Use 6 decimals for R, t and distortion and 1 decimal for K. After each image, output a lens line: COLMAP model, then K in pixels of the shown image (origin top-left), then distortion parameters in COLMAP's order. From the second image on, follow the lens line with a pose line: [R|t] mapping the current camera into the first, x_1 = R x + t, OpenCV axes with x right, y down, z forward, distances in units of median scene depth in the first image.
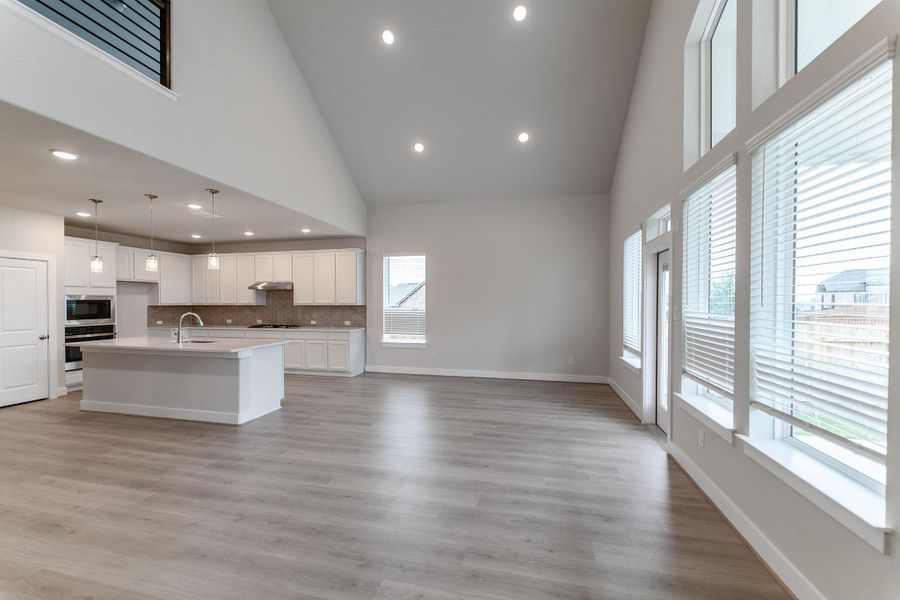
lens RADIAL K [[364.1, 0, 449.8], [0, 364.1, 306.7], [0, 0, 1]] dist [0.001149, -0.000493]
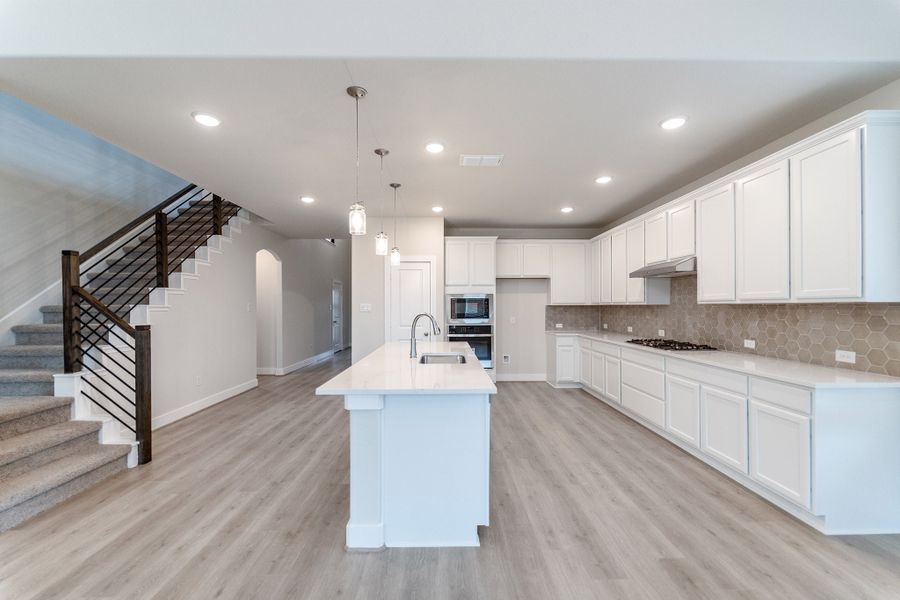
lens RADIAL K [[364.1, 0, 449.9], [0, 364.1, 307.3], [0, 0, 1]] dist [0.001149, -0.000493]
pose [[0.242841, 0.002526, -0.970063, -0.046359], [-0.010557, 0.999944, -0.000039, 0.003725], [0.970009, 0.010251, 0.242854, 0.581732]]
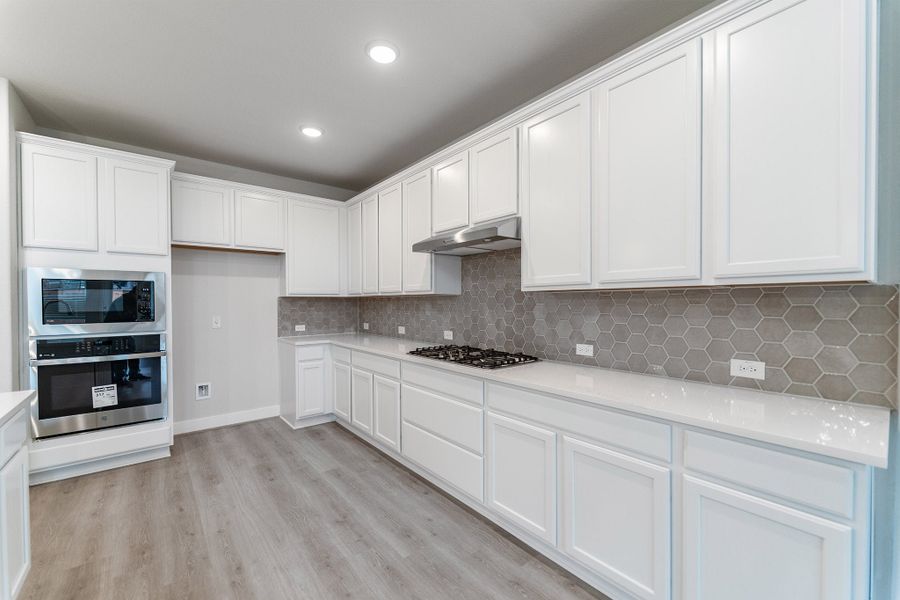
lens RADIAL K [[364.1, 0, 448.5], [0, 364.1, 304.3], [0, 0, 1]] dist [0.001149, -0.000493]
pose [[0.794045, 0.002674, -0.607854, -0.298451], [-0.005224, 0.999983, -0.002426, 0.007840], [0.607837, 0.005102, 0.794045, 0.736458]]
